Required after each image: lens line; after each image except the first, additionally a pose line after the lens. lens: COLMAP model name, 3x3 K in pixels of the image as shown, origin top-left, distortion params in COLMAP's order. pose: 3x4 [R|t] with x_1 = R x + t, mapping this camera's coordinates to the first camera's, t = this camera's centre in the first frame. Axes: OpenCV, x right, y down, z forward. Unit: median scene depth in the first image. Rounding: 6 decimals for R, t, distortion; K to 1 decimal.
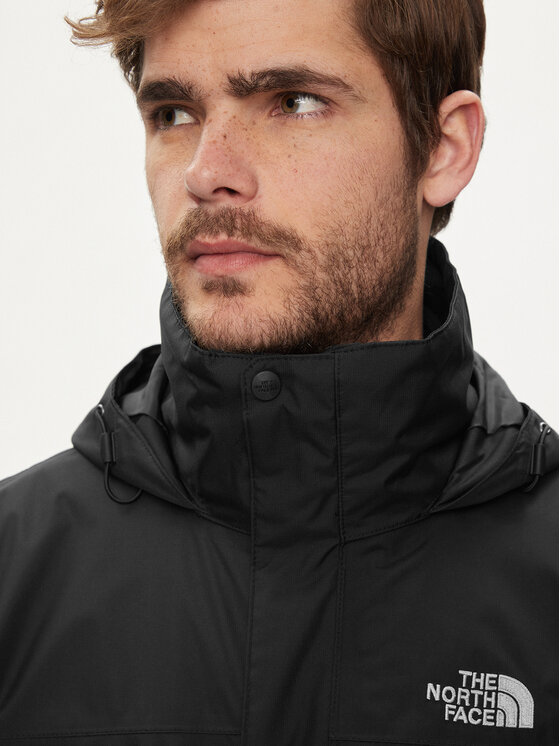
lens RADIAL K [[1887.9, 0, 280.0], [0, 1887.9, 373.0], [0, 0, 1]] dist [0.413803, 0.111747]
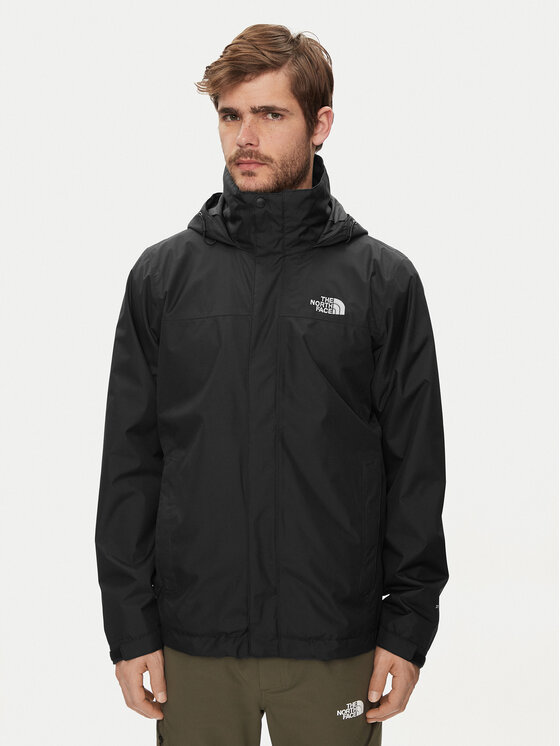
lens RADIAL K [[1176.5, 0, 280.0], [0, 1176.5, 373.0], [0, 0, 1]] dist [-0.407575, 0.051273]
pose [[0.999406, 0.004999, 0.034085, -0.037494], [-0.009765, 0.989945, 0.141113, 0.010003], [-0.033037, -0.141362, 0.989407, -0.897312]]
